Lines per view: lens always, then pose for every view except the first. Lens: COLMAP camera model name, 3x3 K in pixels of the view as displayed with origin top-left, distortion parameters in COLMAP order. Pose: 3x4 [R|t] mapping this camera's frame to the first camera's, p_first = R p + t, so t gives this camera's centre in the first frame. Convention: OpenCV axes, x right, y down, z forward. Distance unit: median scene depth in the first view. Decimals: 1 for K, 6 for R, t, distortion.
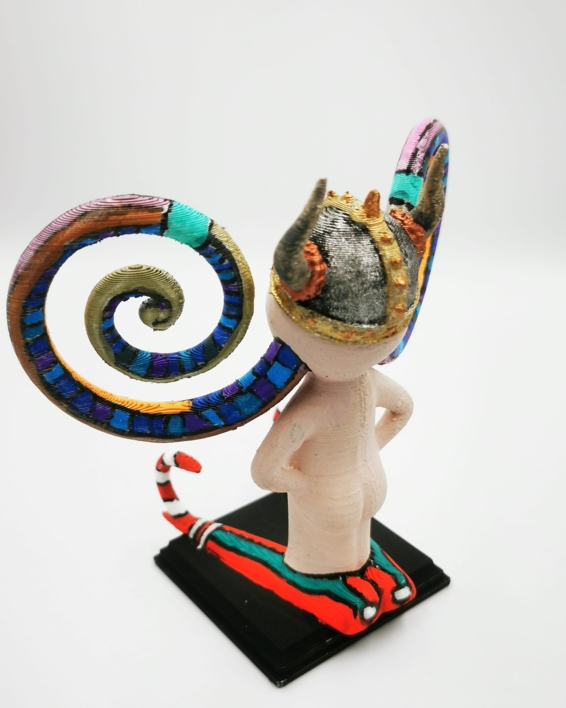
lens RADIAL K [[907.9, 0, 283.0], [0, 907.9, 354.0], [0, 0, 1]] dist [-0.019550, -0.023755]
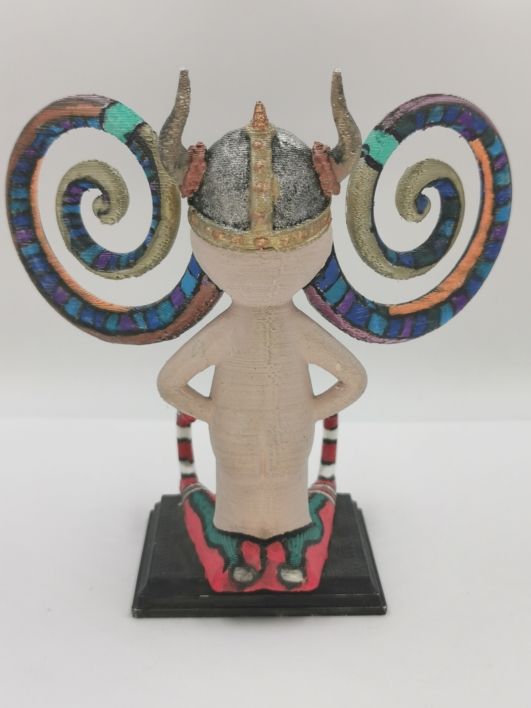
lens RADIAL K [[1171.0, 0, 265.5], [0, 1171.0, 354.0], [0, 0, 1]] dist [0.043323, 0.067930]
pose [[0.796465, 0.166725, -0.581245, 0.897225], [-0.300188, 0.943443, -0.140723, 0.272607], [0.524910, 0.286564, 0.801468, -0.010849]]
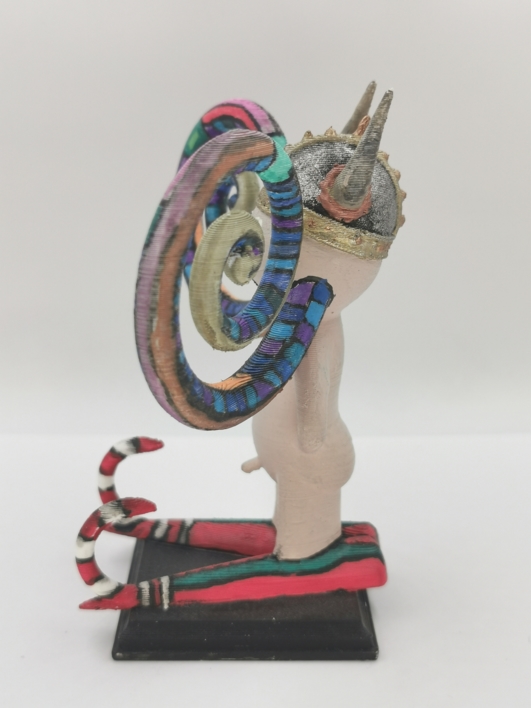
lens RADIAL K [[1171.0, 0, 265.5], [0, 1171.0, 354.0], [0, 0, 1]] dist [0.043323, 0.067930]
pose [[0.609852, -0.204189, 0.765760, -1.060218], [0.360310, 0.932041, -0.038424, 0.095552], [-0.705873, 0.299344, 0.641978, 0.242719]]
